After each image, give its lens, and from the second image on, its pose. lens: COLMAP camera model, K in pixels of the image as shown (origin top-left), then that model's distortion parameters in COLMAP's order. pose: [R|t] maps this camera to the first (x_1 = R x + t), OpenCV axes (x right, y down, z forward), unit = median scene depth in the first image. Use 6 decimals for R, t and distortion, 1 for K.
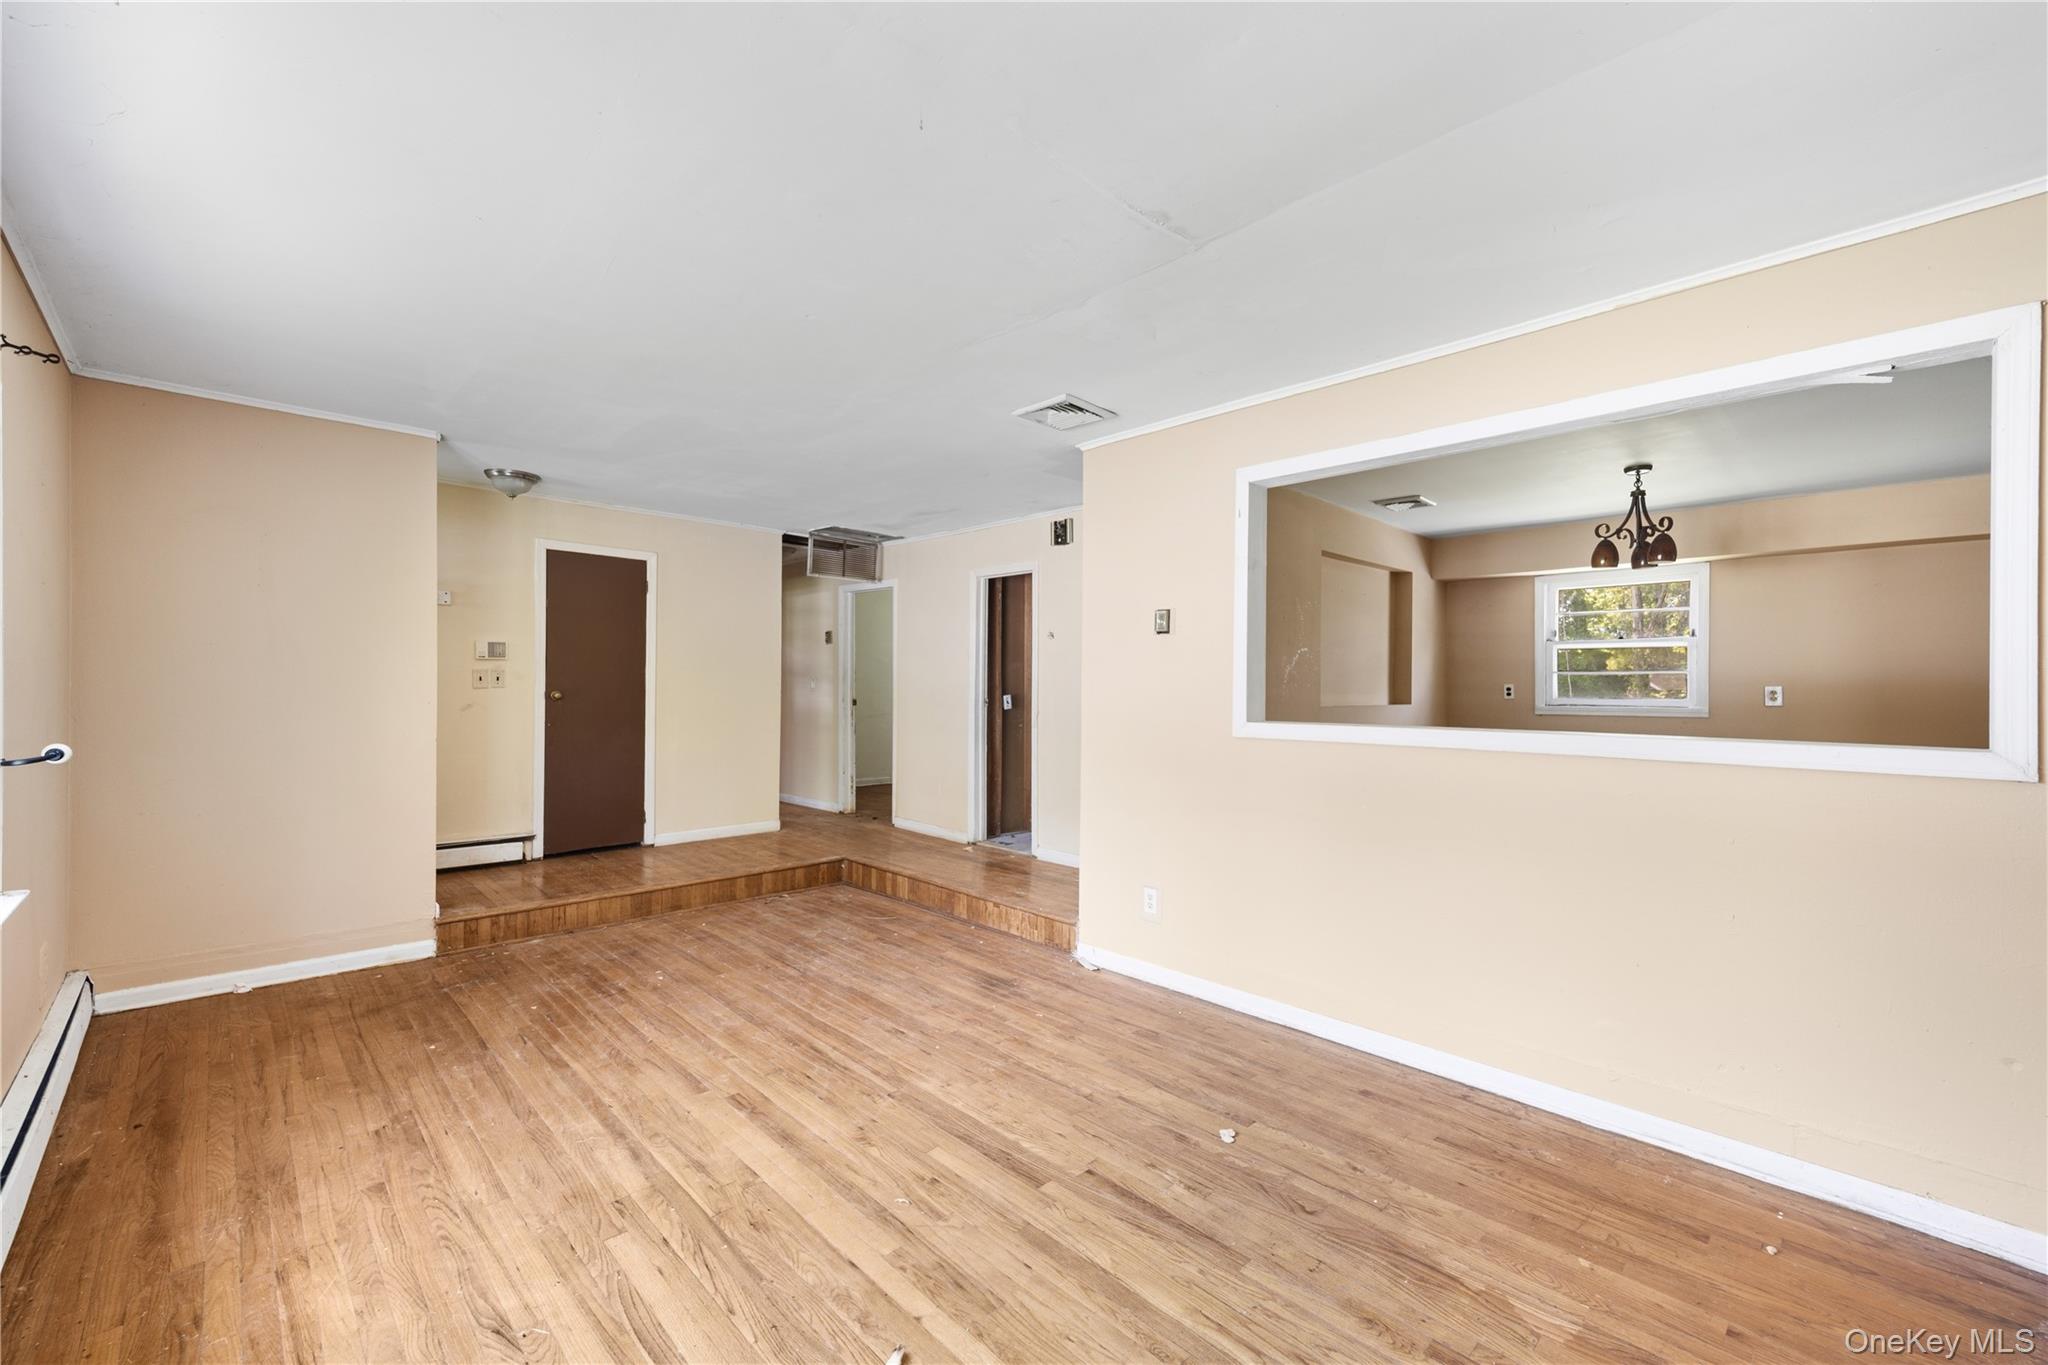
lens RADIAL K [[834.9, 0, 1032.0], [0, 834.9, 678.8], [0, 0, 1]] dist [-0.006172, -0.000705]
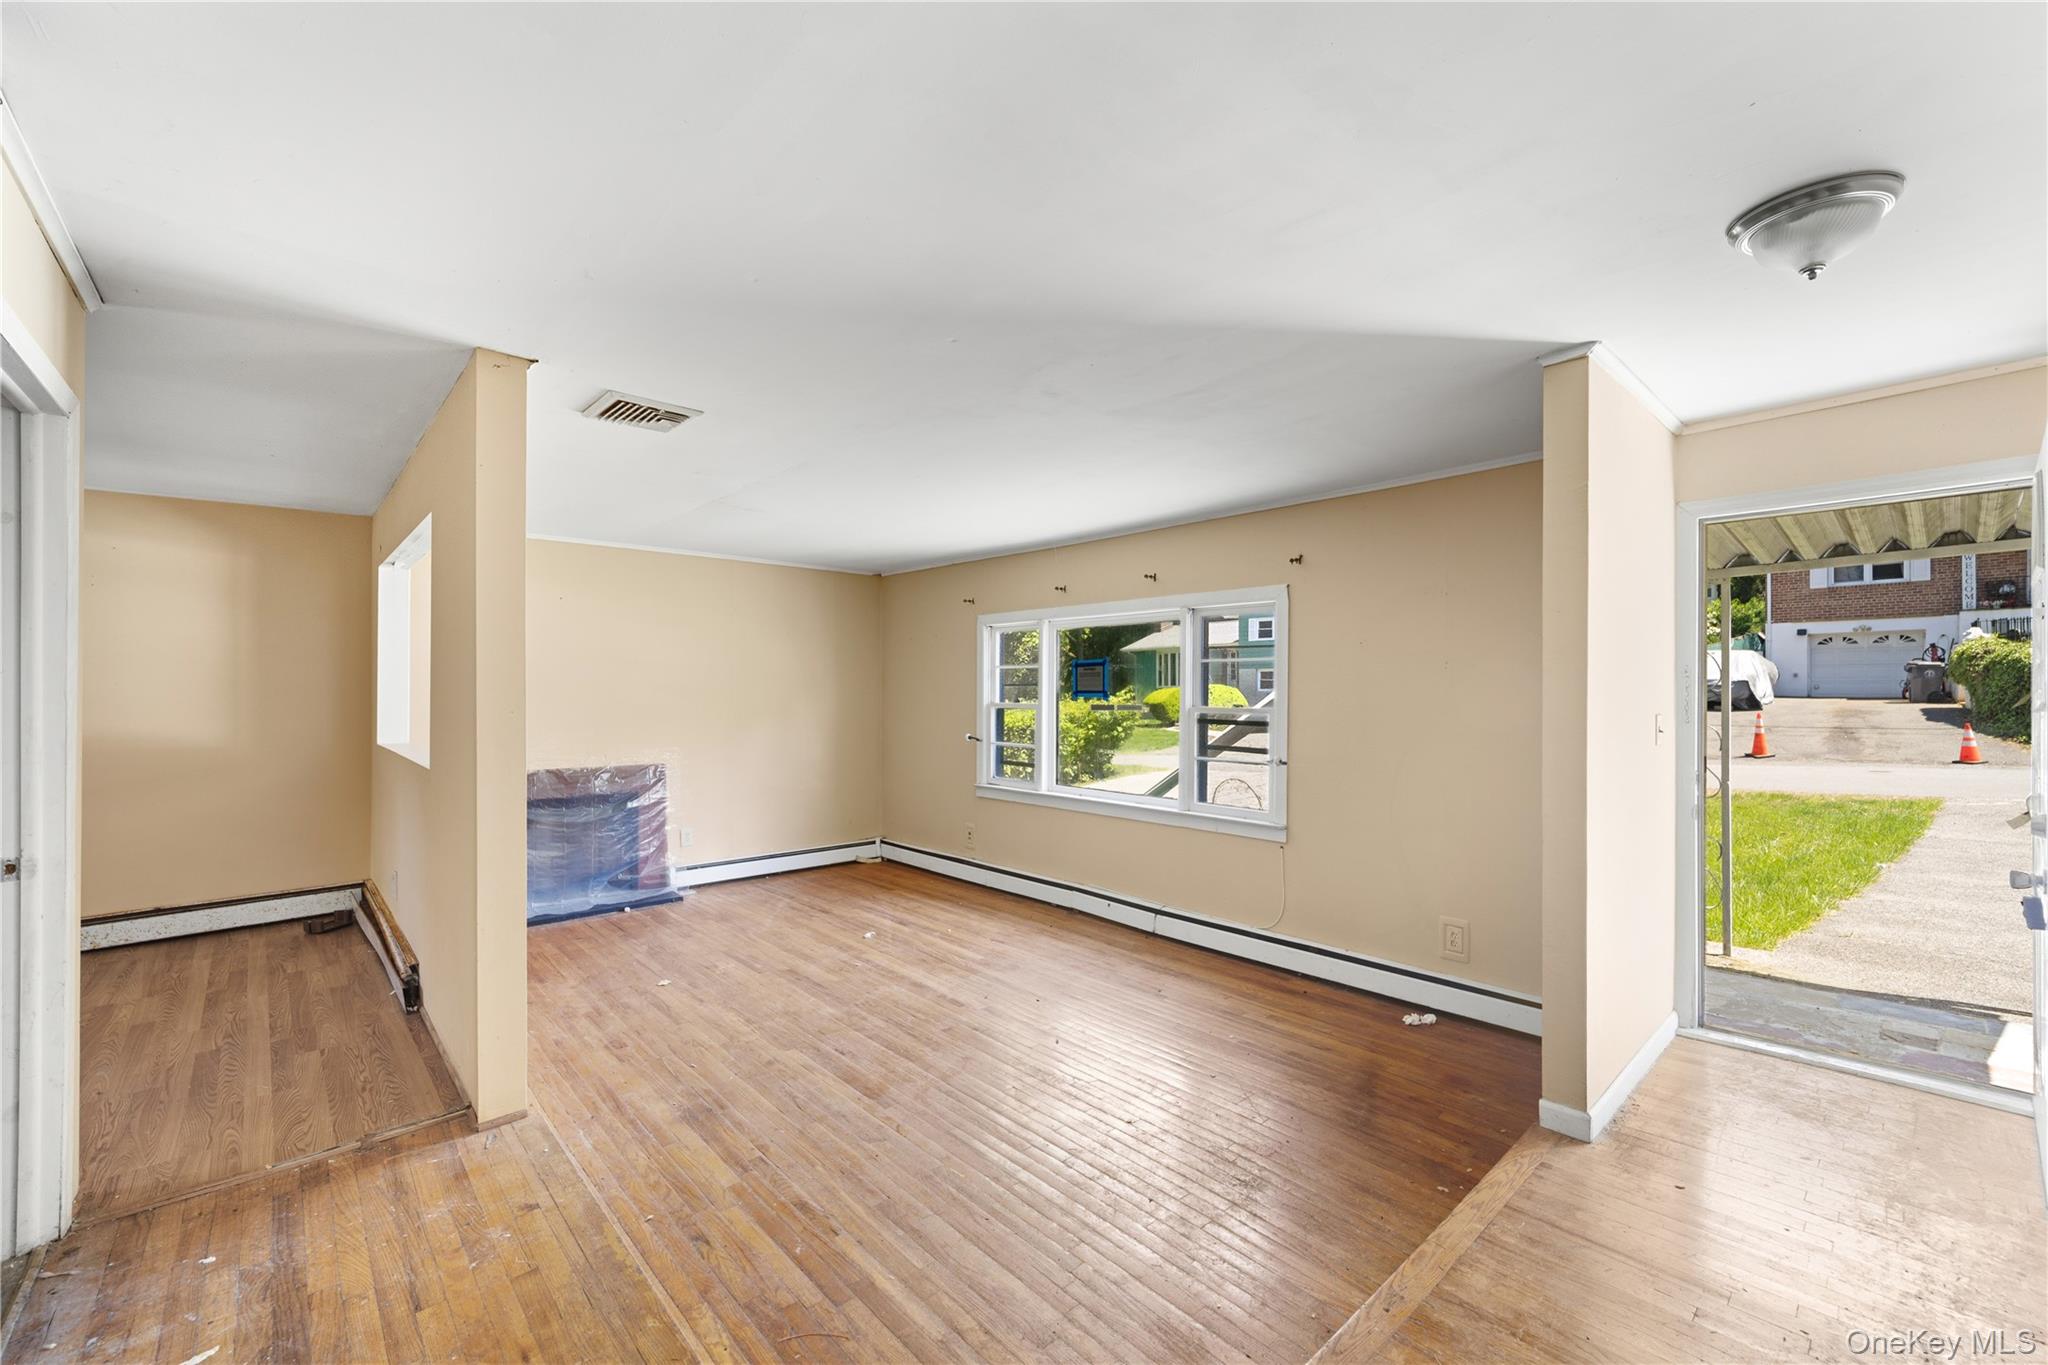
lens RADIAL K [[839.6, 0, 1029.3], [0, 839.6, 691.9], [0, 0, 1]] dist [-0.003572, -0.000403]
pose [[-0.999391, -0.011958, 0.032792, -0.365538], [-0.012164, 0.999907, -0.006107, -0.032817], [-0.032716, -0.006503, -0.999444, 1.747427]]
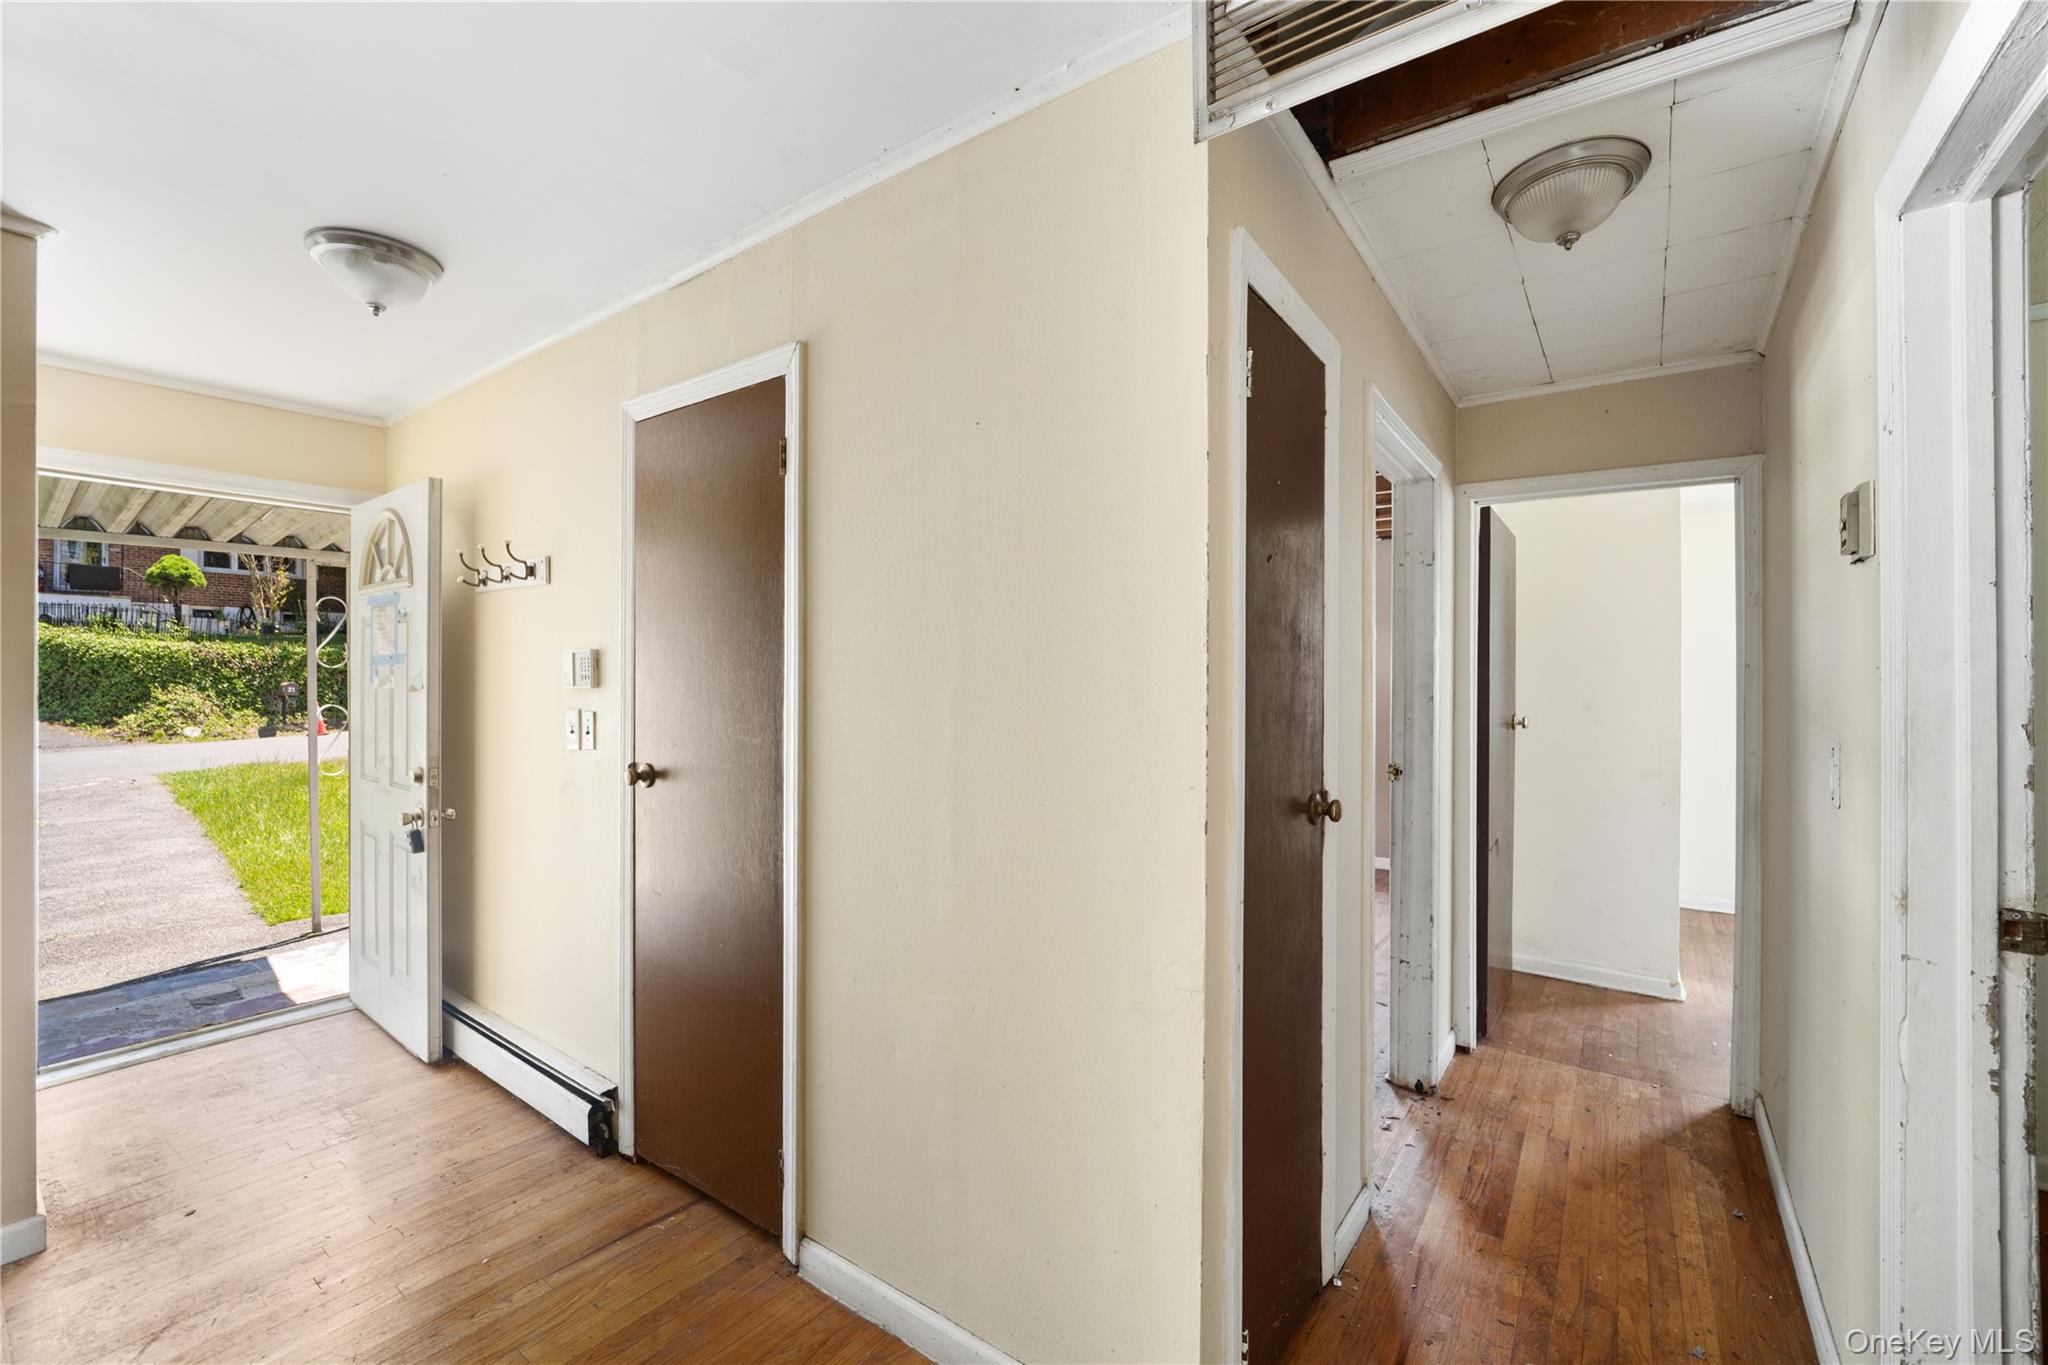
lens RADIAL K [[834.9, 0, 1032.0], [0, 834.9, 678.8], [0, 0, 1]] dist [-0.006172, -0.000705]
pose [[0.161268, -0.014004, -0.986811, -0.213468], [0.003276, 0.999901, -0.013654, -0.030228], [0.986905, -0.001031, 0.161298, 1.614505]]
